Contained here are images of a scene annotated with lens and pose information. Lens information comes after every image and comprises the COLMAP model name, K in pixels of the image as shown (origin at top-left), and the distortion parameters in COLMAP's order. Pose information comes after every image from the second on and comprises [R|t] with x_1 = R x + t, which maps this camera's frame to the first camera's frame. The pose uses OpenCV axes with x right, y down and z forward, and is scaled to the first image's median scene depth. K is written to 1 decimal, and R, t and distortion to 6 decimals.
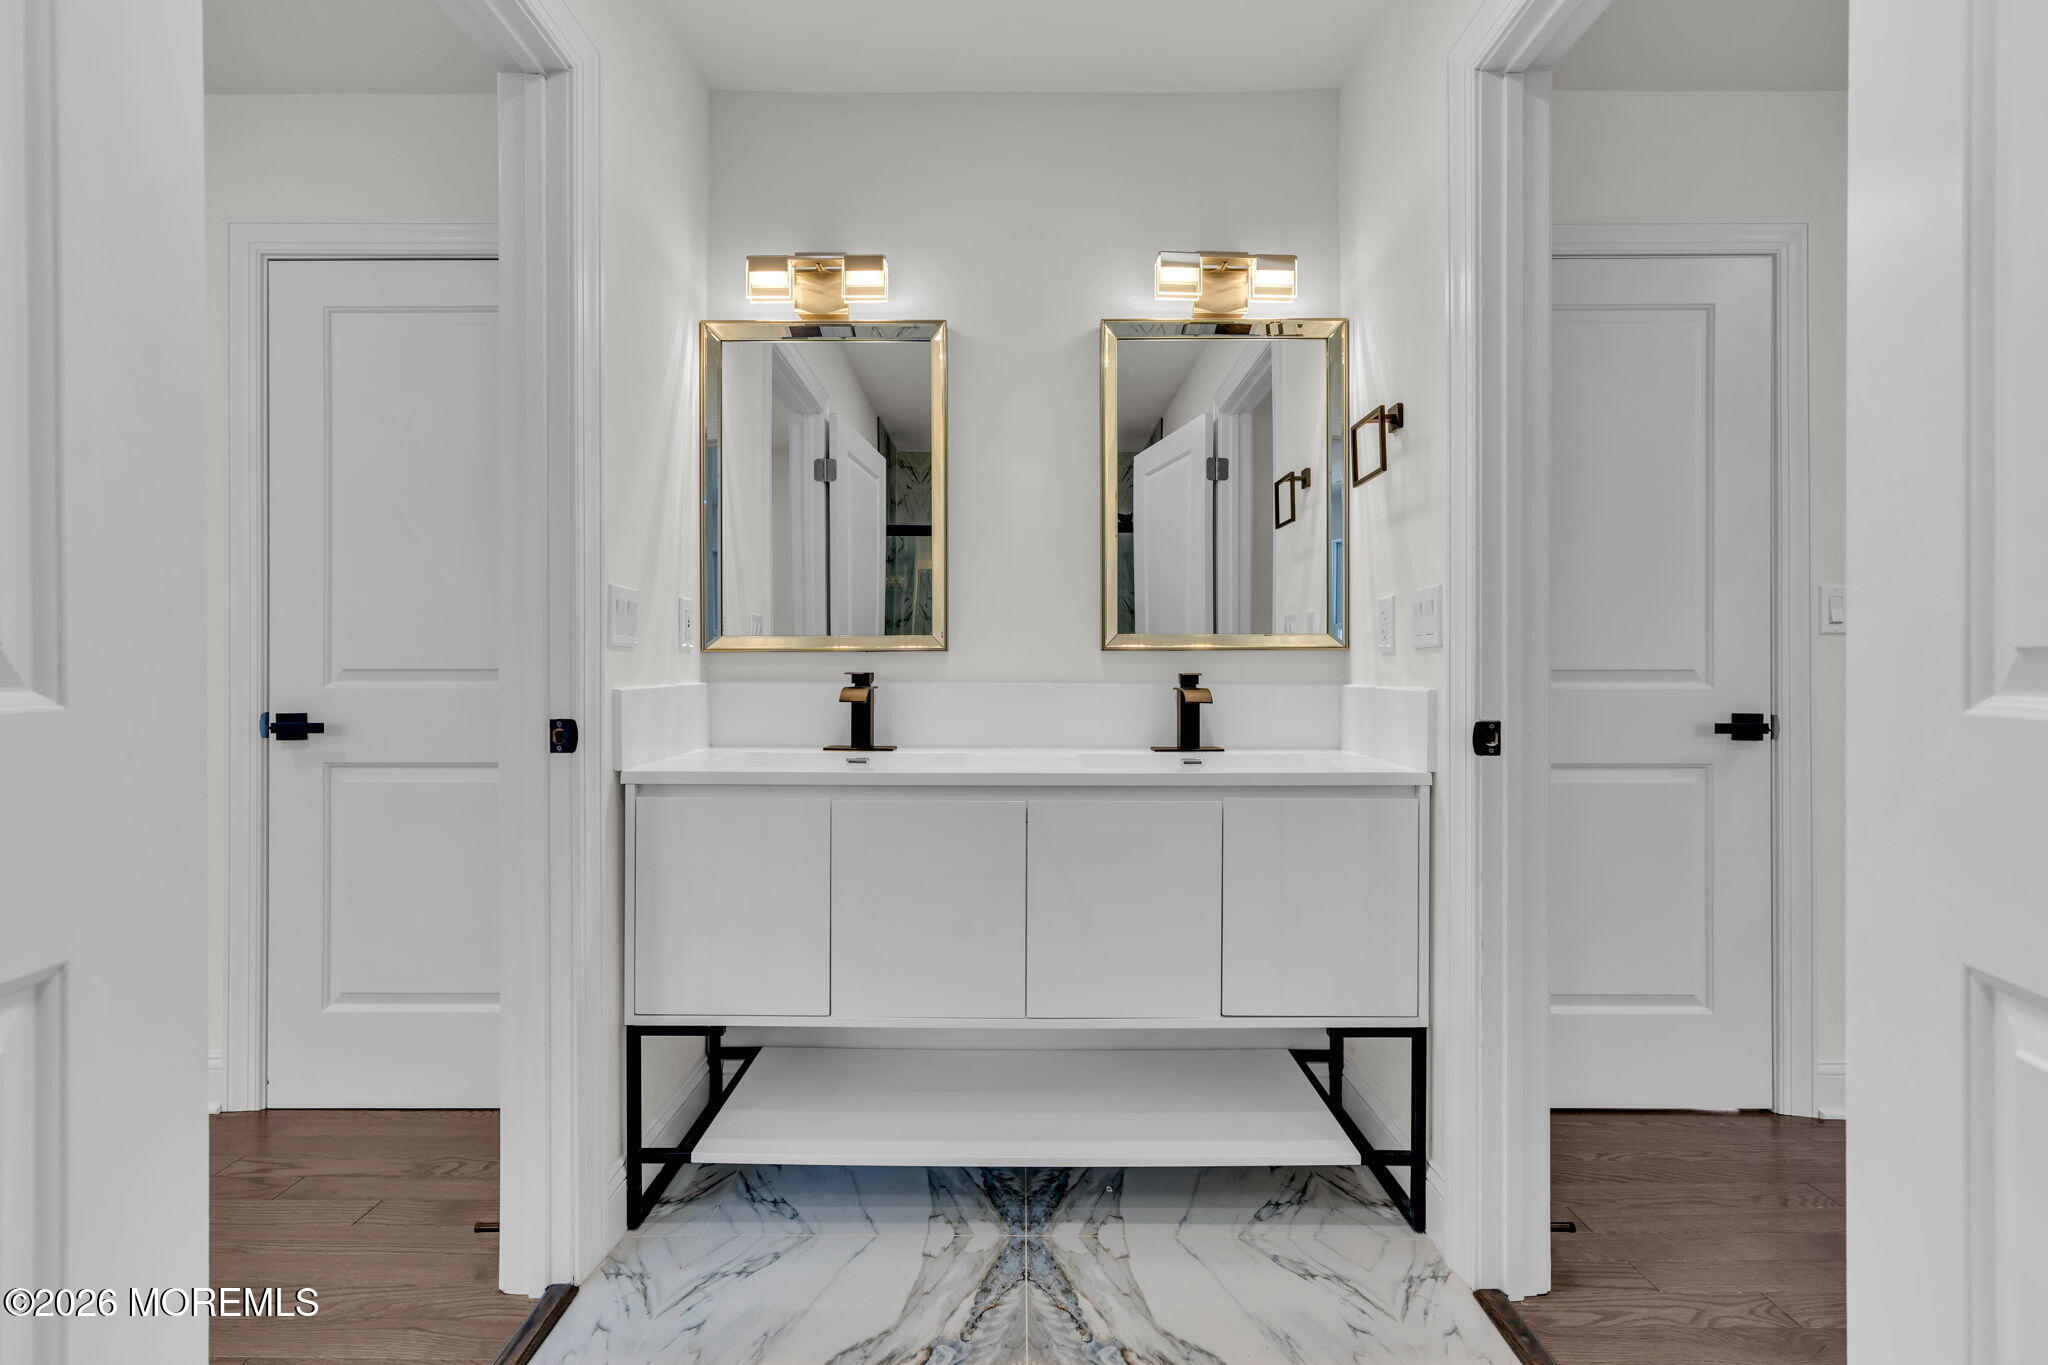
lens RADIAL K [[934.4, 0, 1017.7], [0, 934.4, 679.1], [0, 0, 1]] dist [-0.001210, 0.000777]
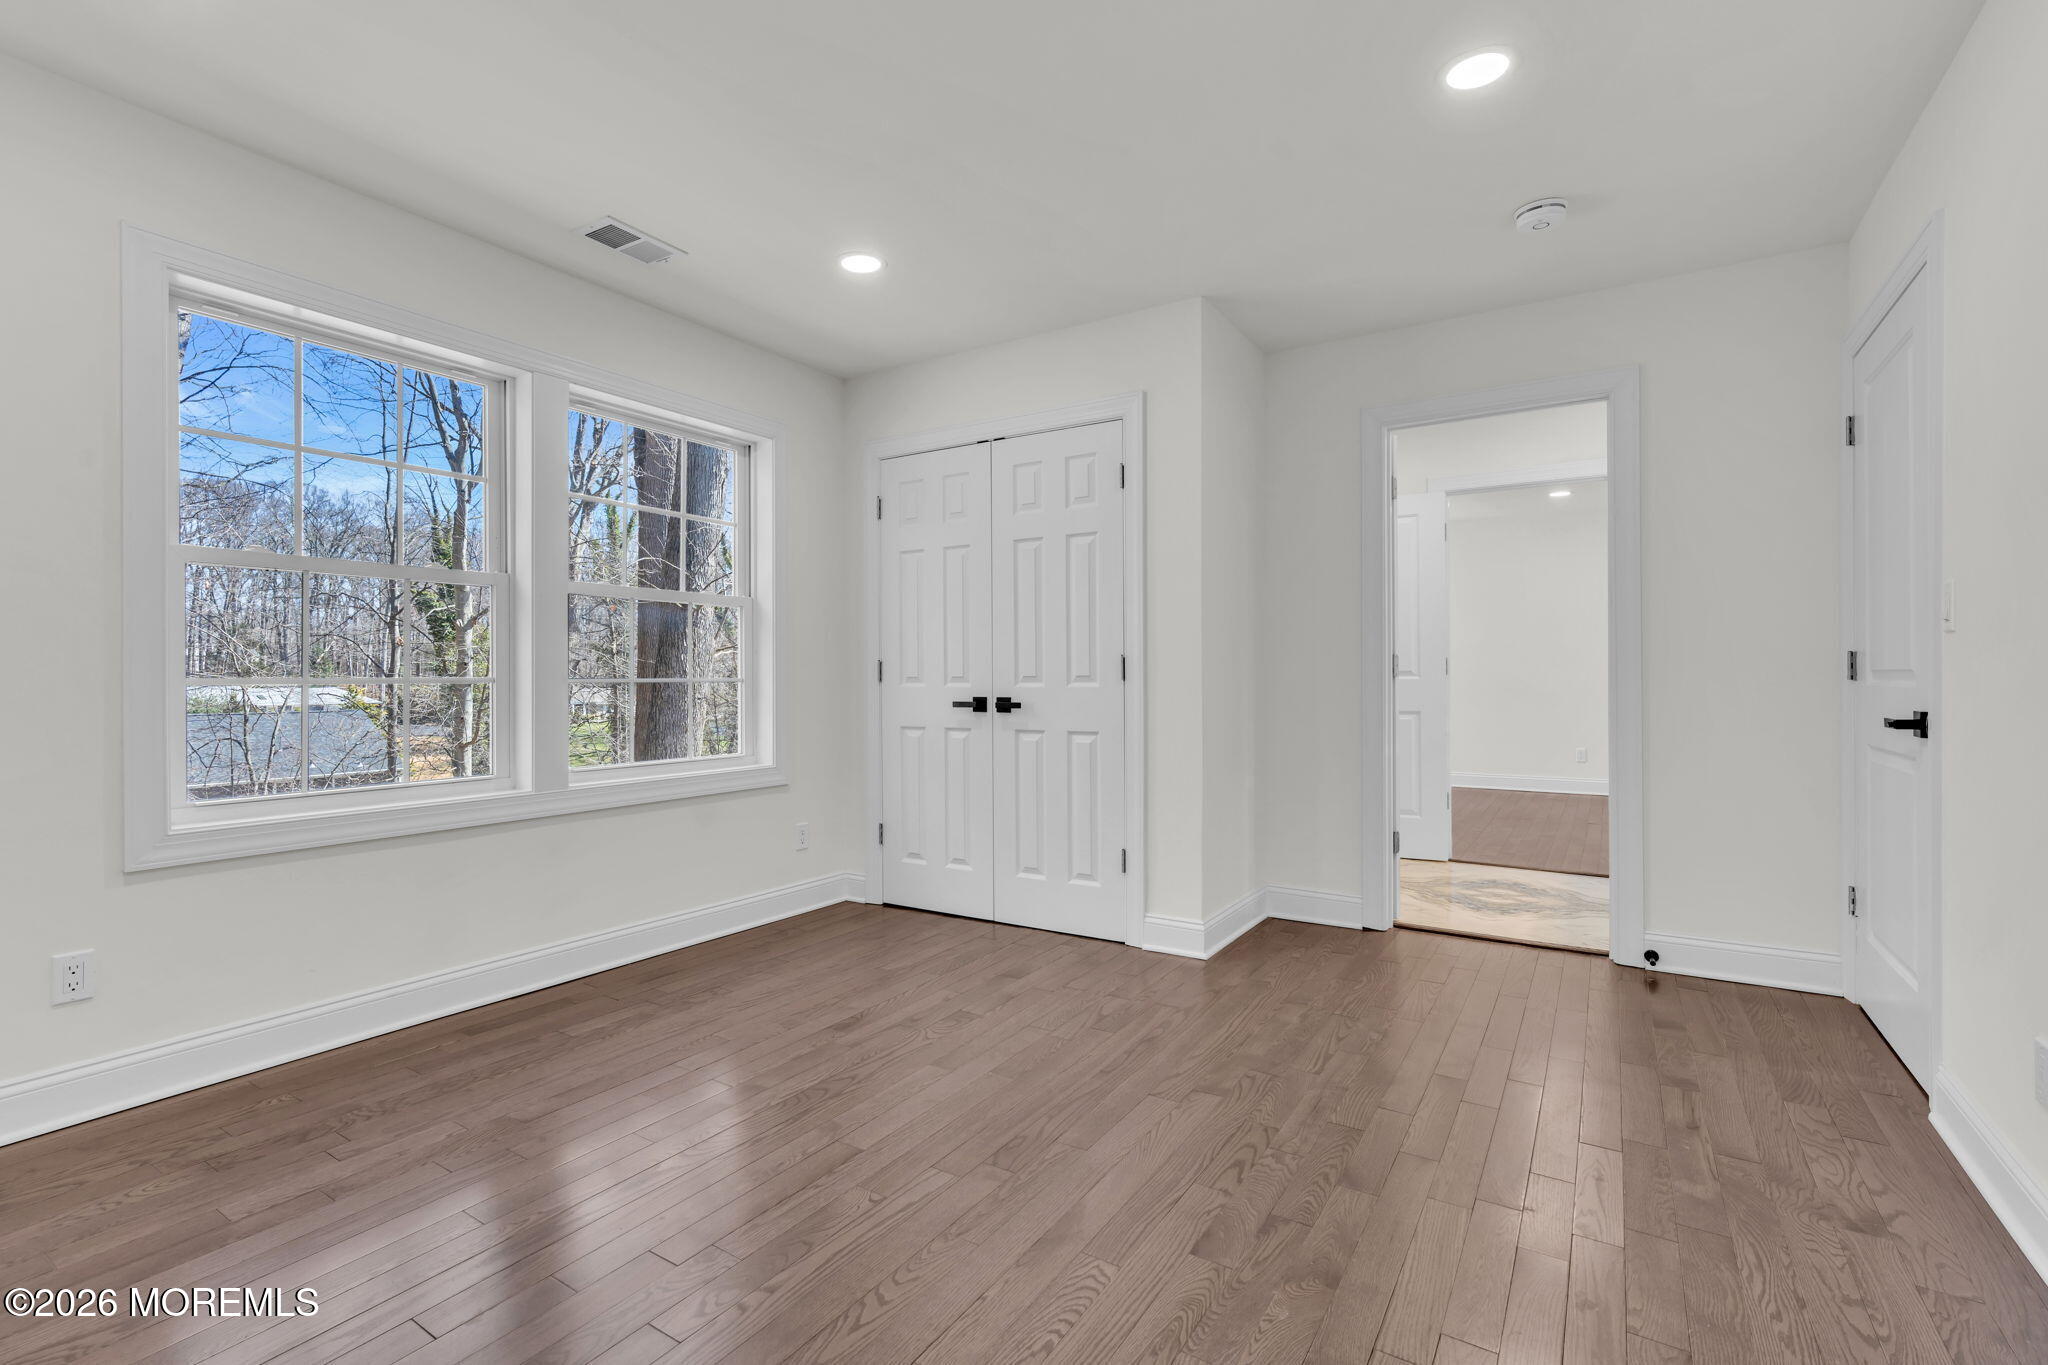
lens RADIAL K [[934.4, 0, 1017.7], [0, 934.4, 679.1], [0, 0, 1]] dist [-0.001210, 0.000777]
pose [[-0.543663, 0.008739, -0.839258, 2.276741], [0.012875, 0.999915, 0.002072, -0.014094], [0.839205, -0.009679, -0.543730, 0.745572]]
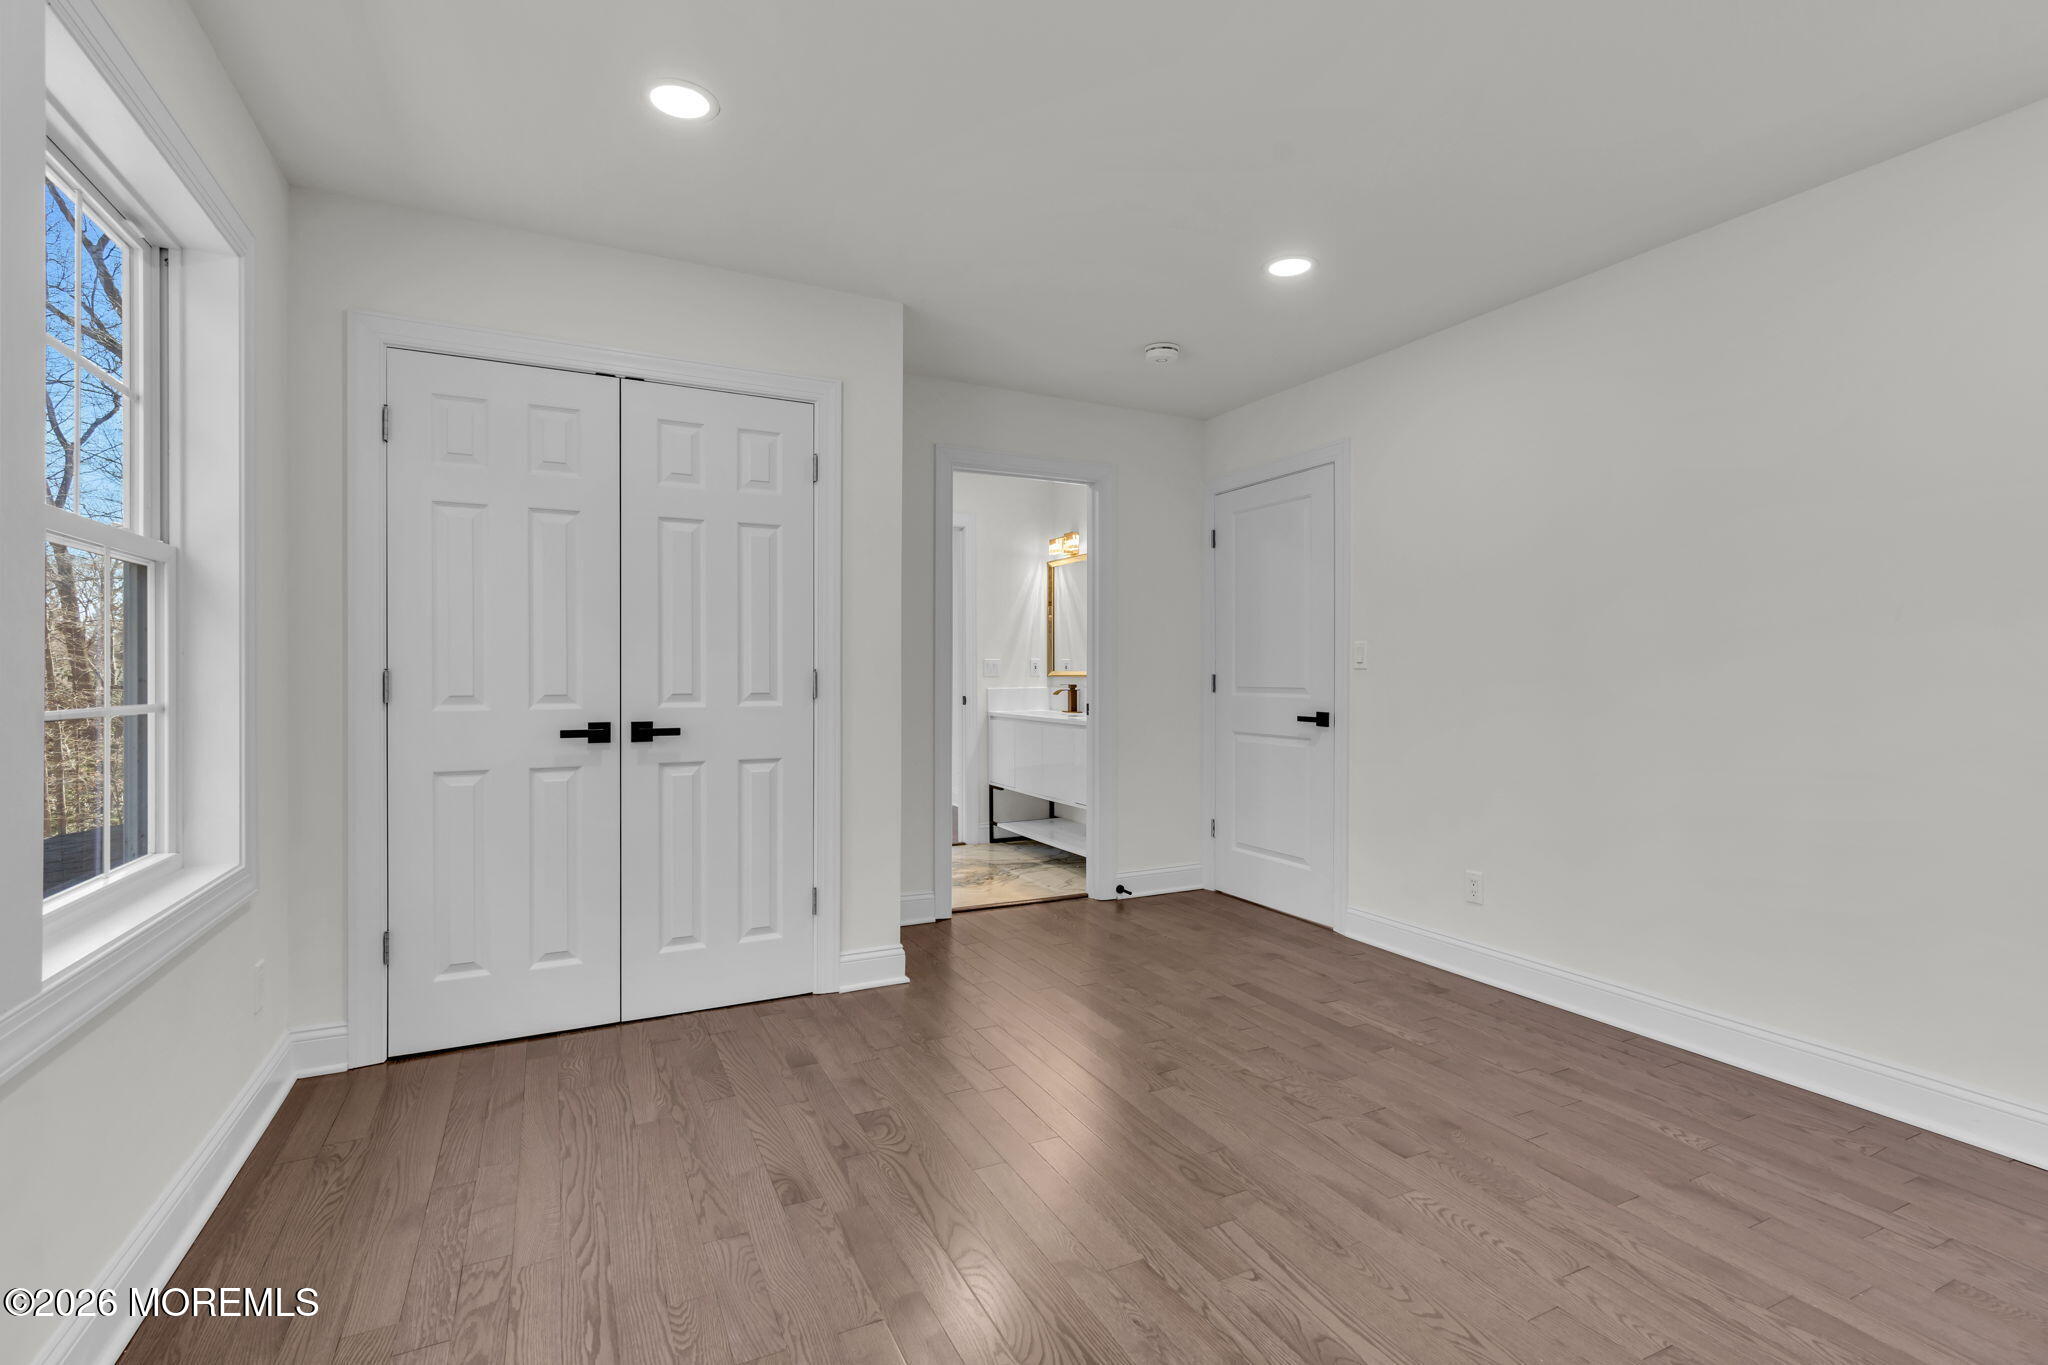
lens RADIAL K [[934.4, 0, 1017.7], [0, 934.4, 679.1], [0, 0, 1]] dist [-0.001210, 0.000777]
pose [[0.448635, 0.008820, -0.893671, 2.244669], [0.002508, 0.999935, 0.011128, -0.052282], [0.893711, -0.007234, 0.448584, -0.387890]]
